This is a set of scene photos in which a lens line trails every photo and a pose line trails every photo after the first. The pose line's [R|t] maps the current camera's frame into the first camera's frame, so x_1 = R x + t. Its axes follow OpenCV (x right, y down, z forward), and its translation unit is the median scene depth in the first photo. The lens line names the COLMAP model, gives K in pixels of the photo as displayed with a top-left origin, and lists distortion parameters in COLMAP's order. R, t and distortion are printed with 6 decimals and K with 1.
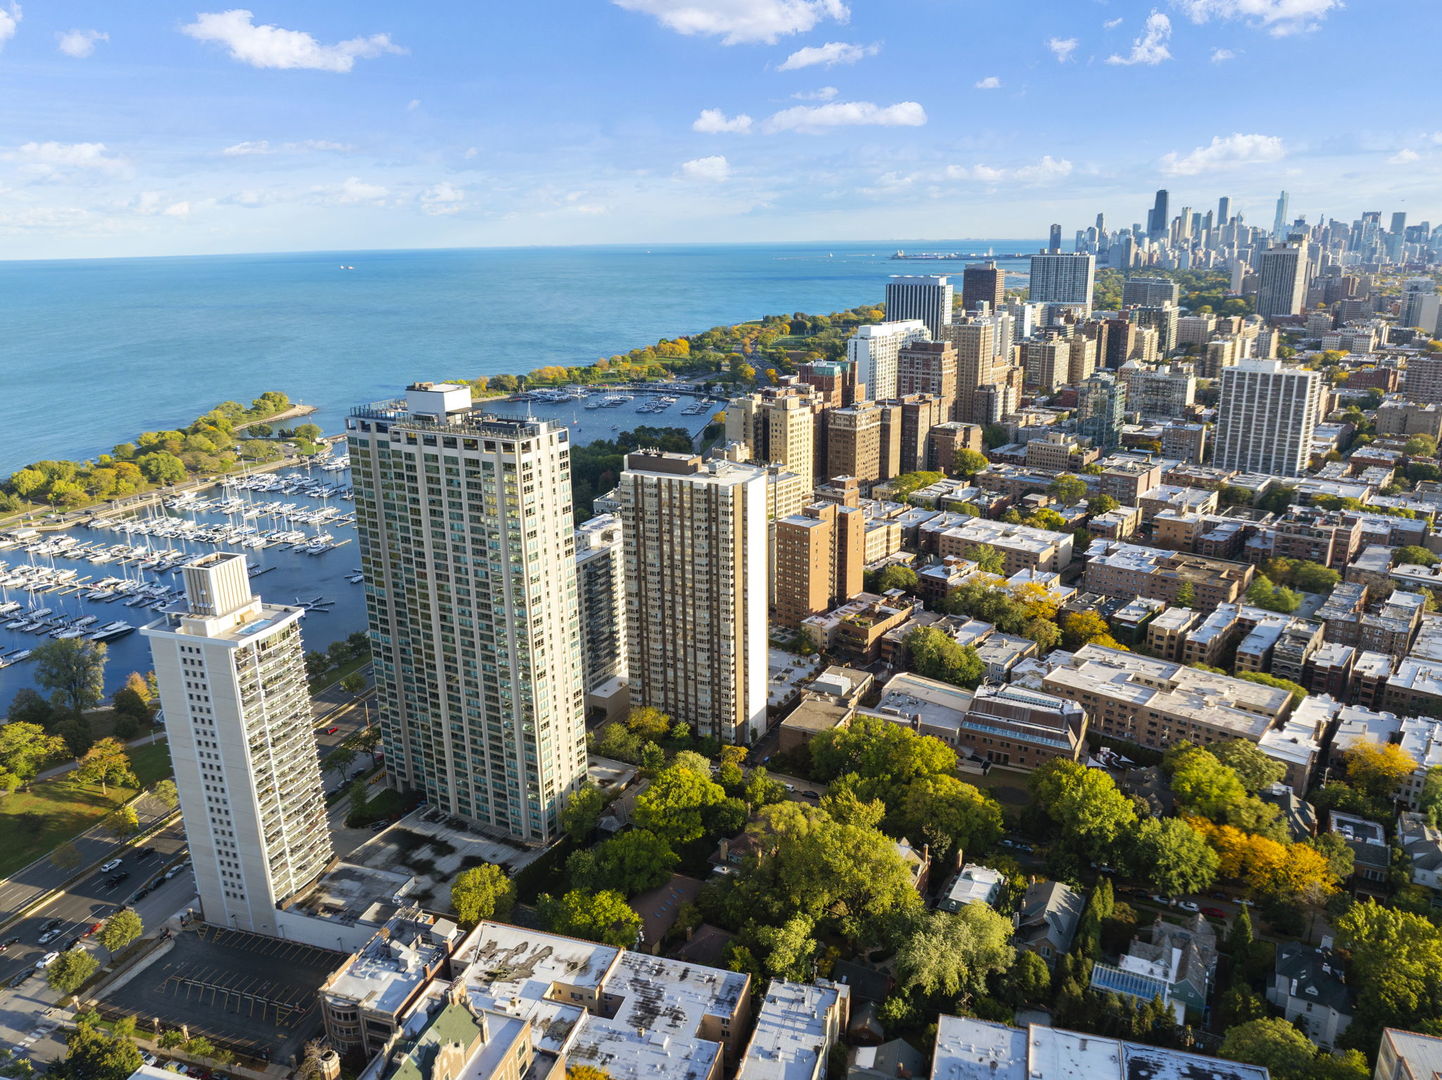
lens RADIAL K [[1039.9, 0, 721.0], [0, 1039.9, 540.0], [0, 0, 1]] dist [-0.008982, -0.004202]
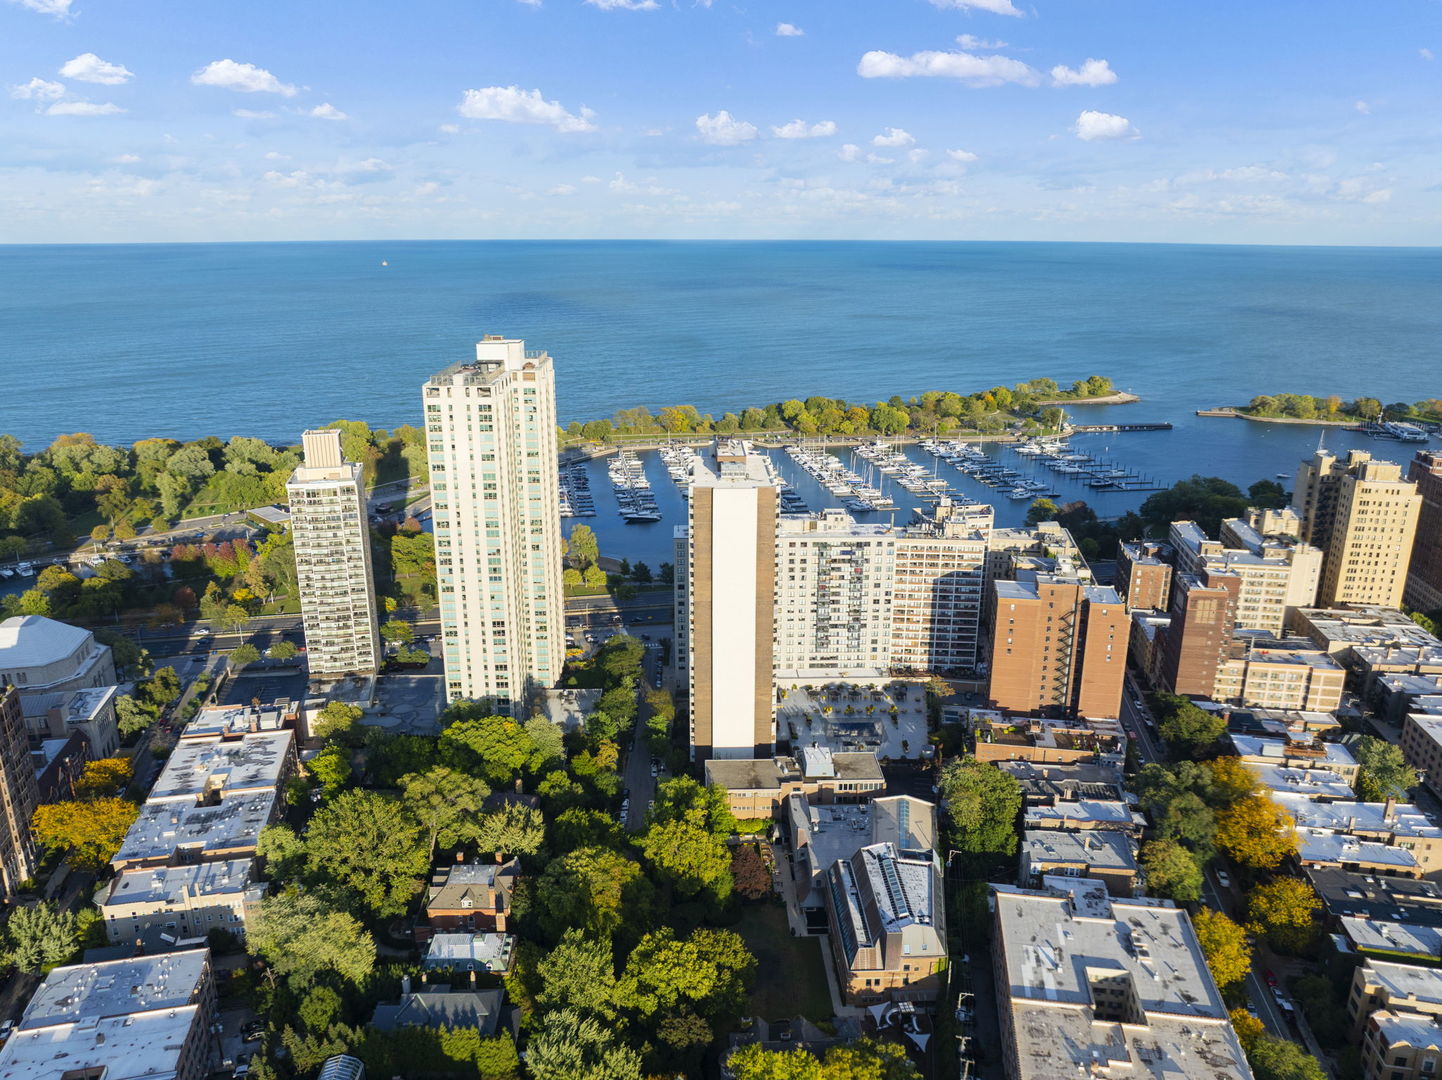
lens RADIAL K [[1039.9, 0, 721.0], [0, 1039.9, 540.0], [0, 0, 1]] dist [-0.008982, -0.004202]
pose [[0.488391, 0.260645, -0.832790, 0.675611], [-0.251569, 0.955886, 0.151639, -0.128473], [0.835576, 0.135445, 0.532416, 0.447710]]
